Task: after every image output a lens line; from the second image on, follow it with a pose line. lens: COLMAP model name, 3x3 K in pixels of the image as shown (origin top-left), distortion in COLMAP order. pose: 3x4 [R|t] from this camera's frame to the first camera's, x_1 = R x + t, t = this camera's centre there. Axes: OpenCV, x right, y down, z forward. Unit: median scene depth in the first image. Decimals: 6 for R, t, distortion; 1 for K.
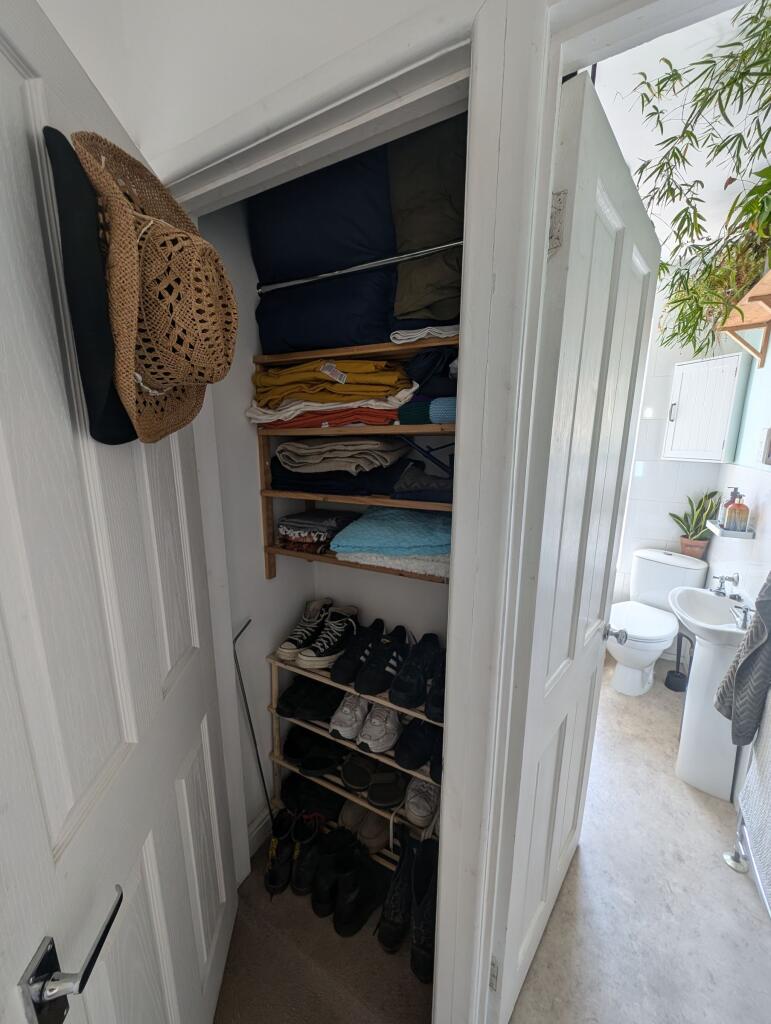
lens RADIAL K [[388.2, 0, 387.2], [0, 388.2, 515.4], [0, 0, 1]] dist [0.000630, 0.000031]
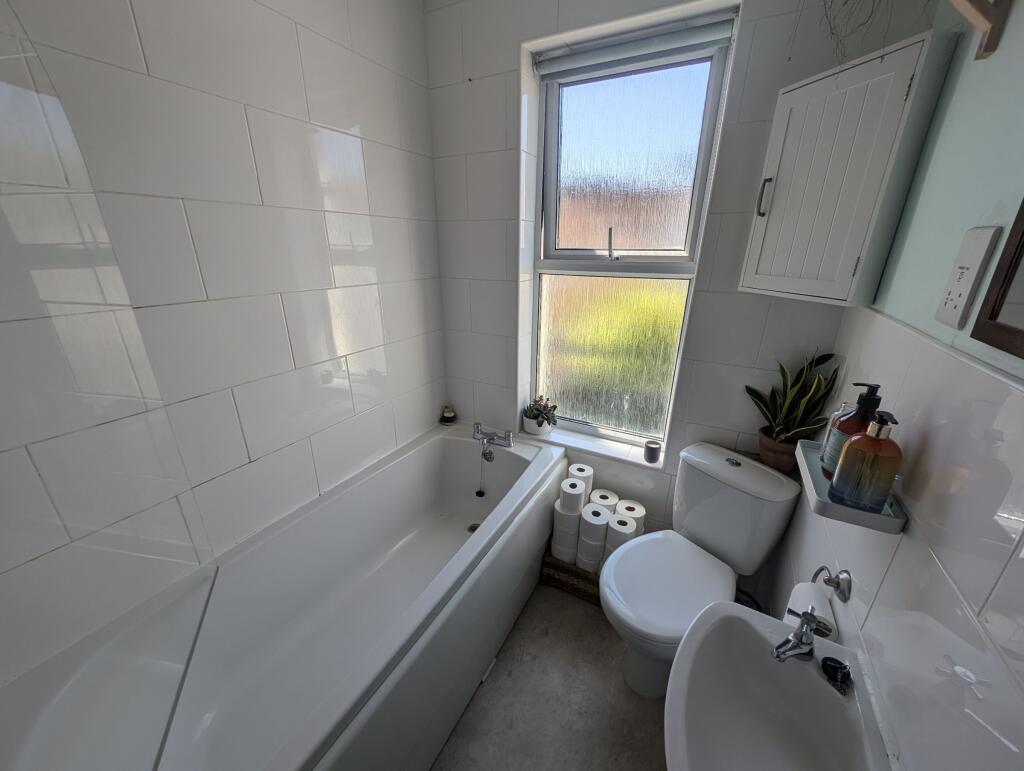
lens RADIAL K [[388.2, 0, 511.2], [0, 388.2, 383.9], [0, 0, 1]] dist [0.000630, 0.000031]
pose [[0.999977, 0.002265, 0.006379, 0.449799], [-0.003156, 0.989671, 0.143325, -0.107940], [-0.005989, -0.143342, 0.989655, 0.521553]]
